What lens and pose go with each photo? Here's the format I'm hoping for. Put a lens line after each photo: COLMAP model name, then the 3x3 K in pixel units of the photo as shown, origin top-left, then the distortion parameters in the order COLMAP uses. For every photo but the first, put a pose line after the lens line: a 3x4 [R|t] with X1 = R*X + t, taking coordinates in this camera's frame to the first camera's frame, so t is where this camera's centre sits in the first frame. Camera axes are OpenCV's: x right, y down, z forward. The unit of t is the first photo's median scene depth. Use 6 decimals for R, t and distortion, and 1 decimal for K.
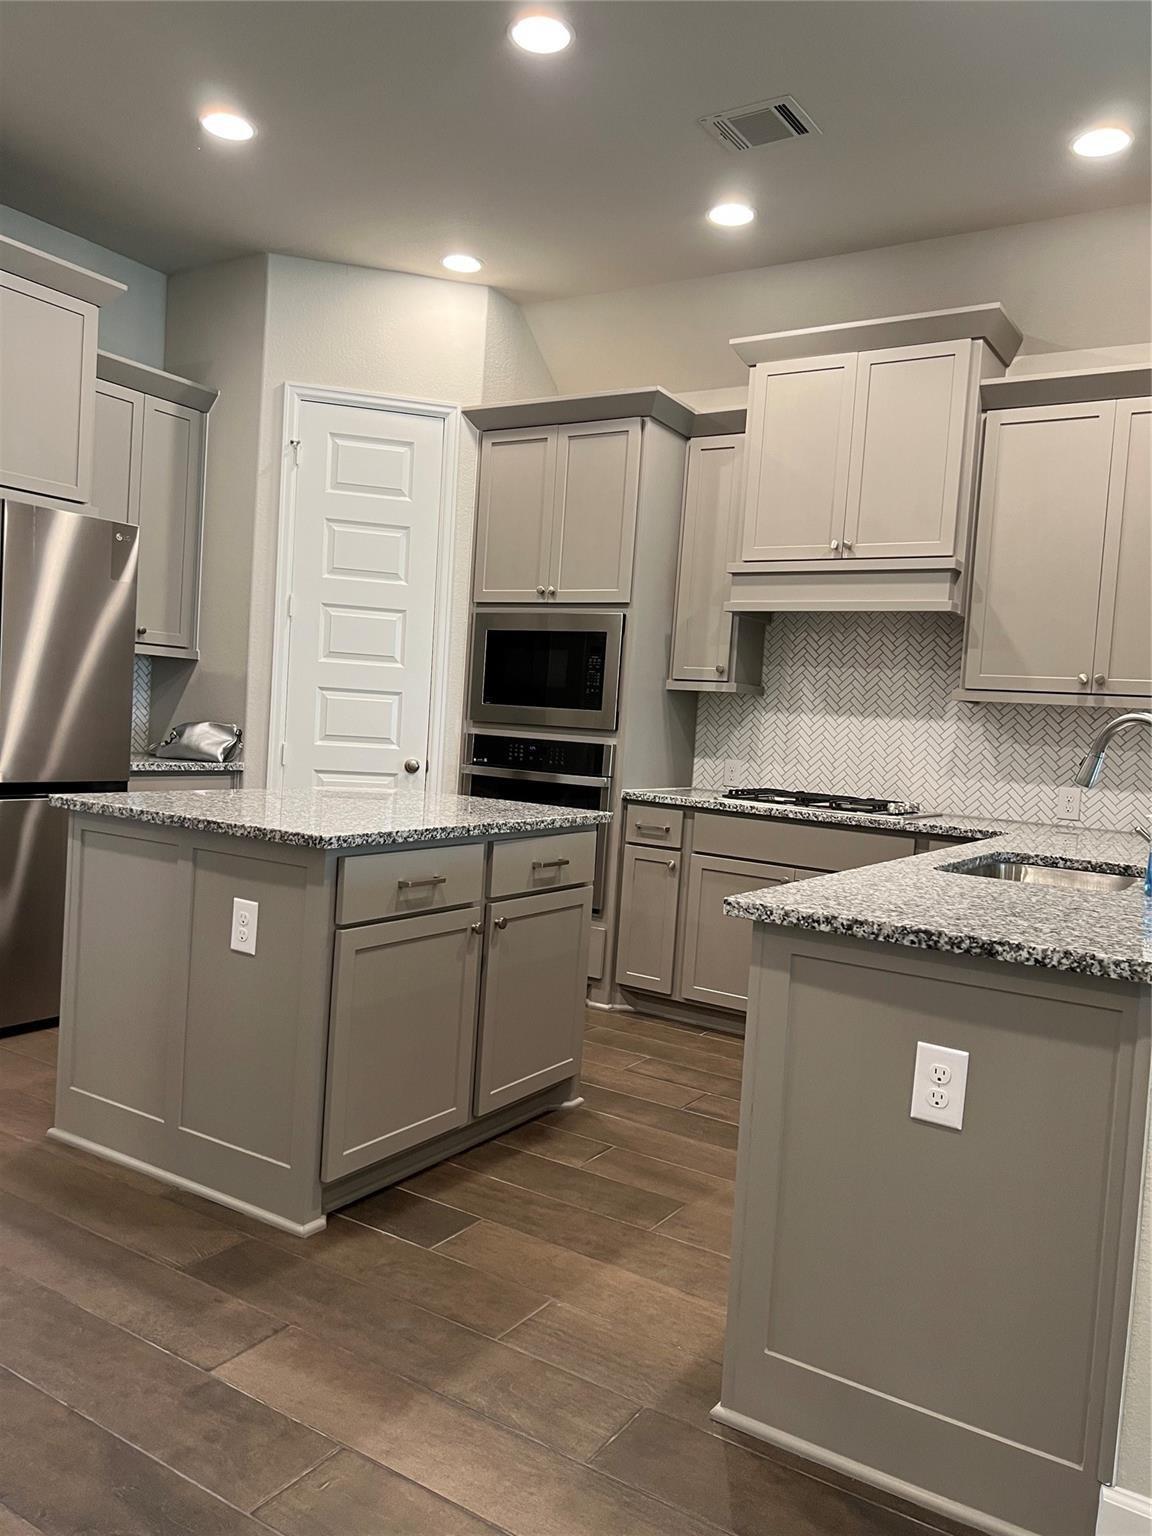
lens RADIAL K [[1154.1, 0, 541.9], [0, 1154.1, 771.9], [0, 0, 1]] dist [0.048567, -0.018236]
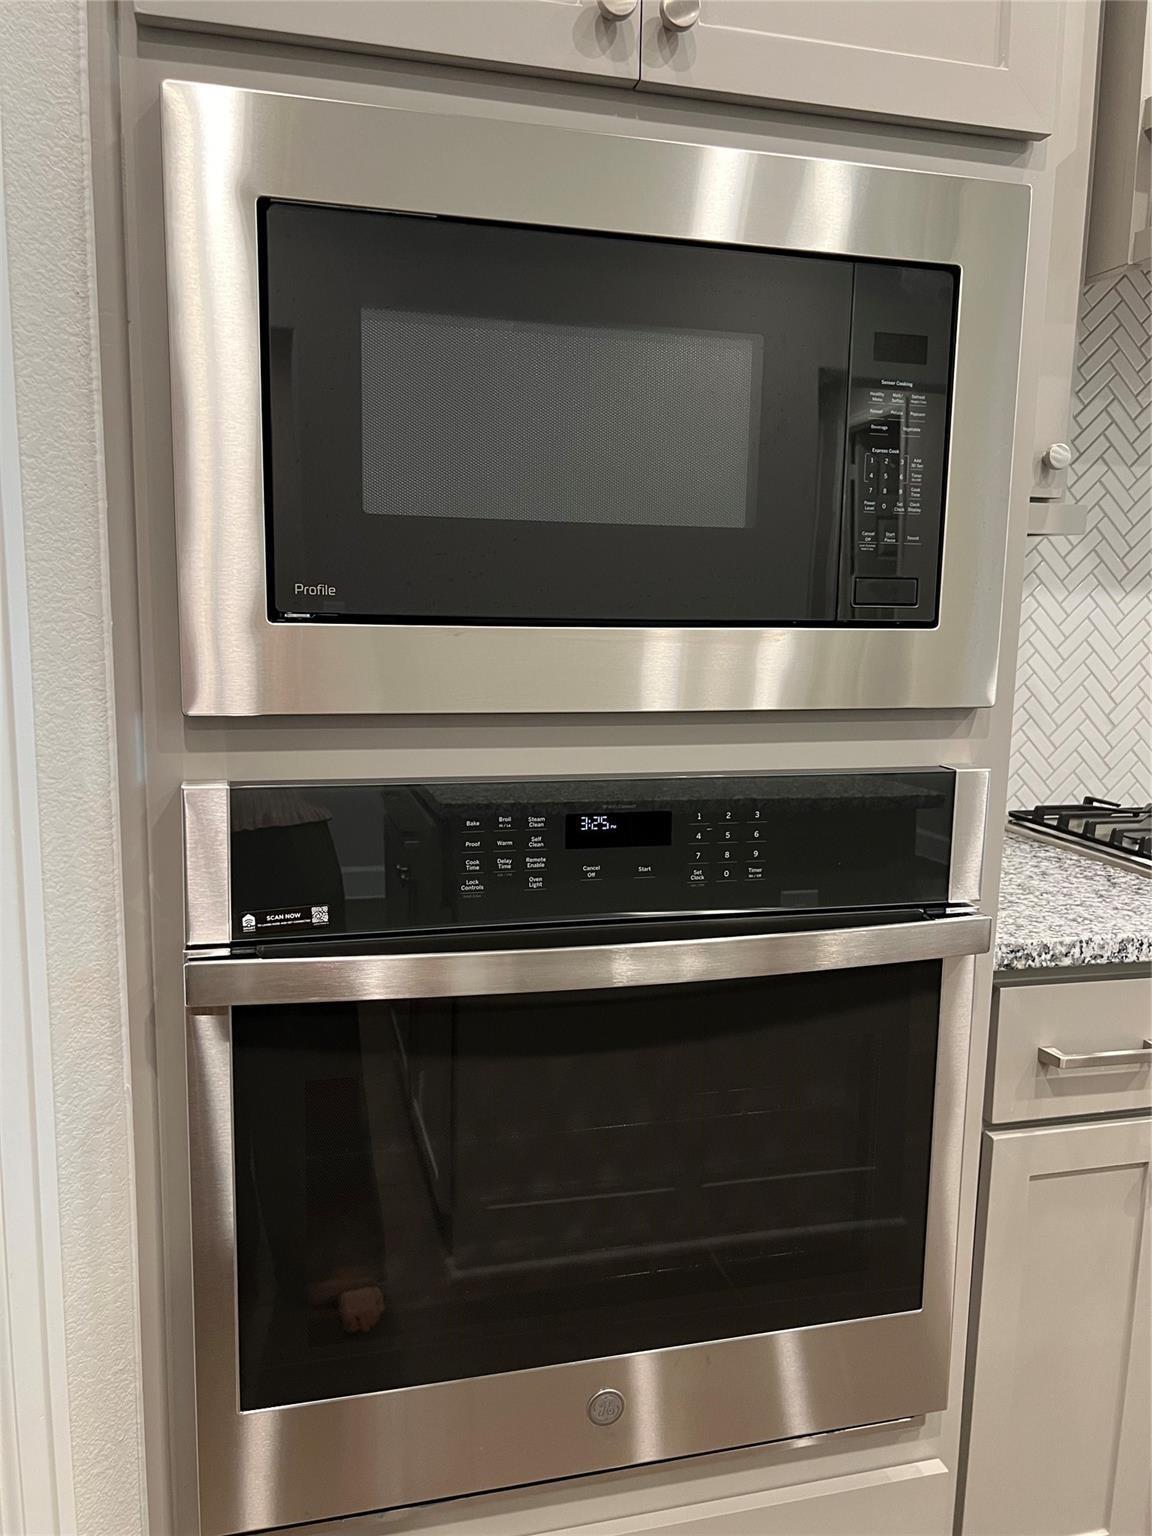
lens RADIAL K [[1154.1, 0, 577.7], [0, 1154.1, 770.6], [0, 0, 1]] dist [0.048567, -0.018236]
pose [[0.664826, -0.165878, 0.728348, -0.157903], [0.064096, 0.984104, 0.165620, -0.063601], [-0.744244, -0.063425, 0.664890, 0.840597]]
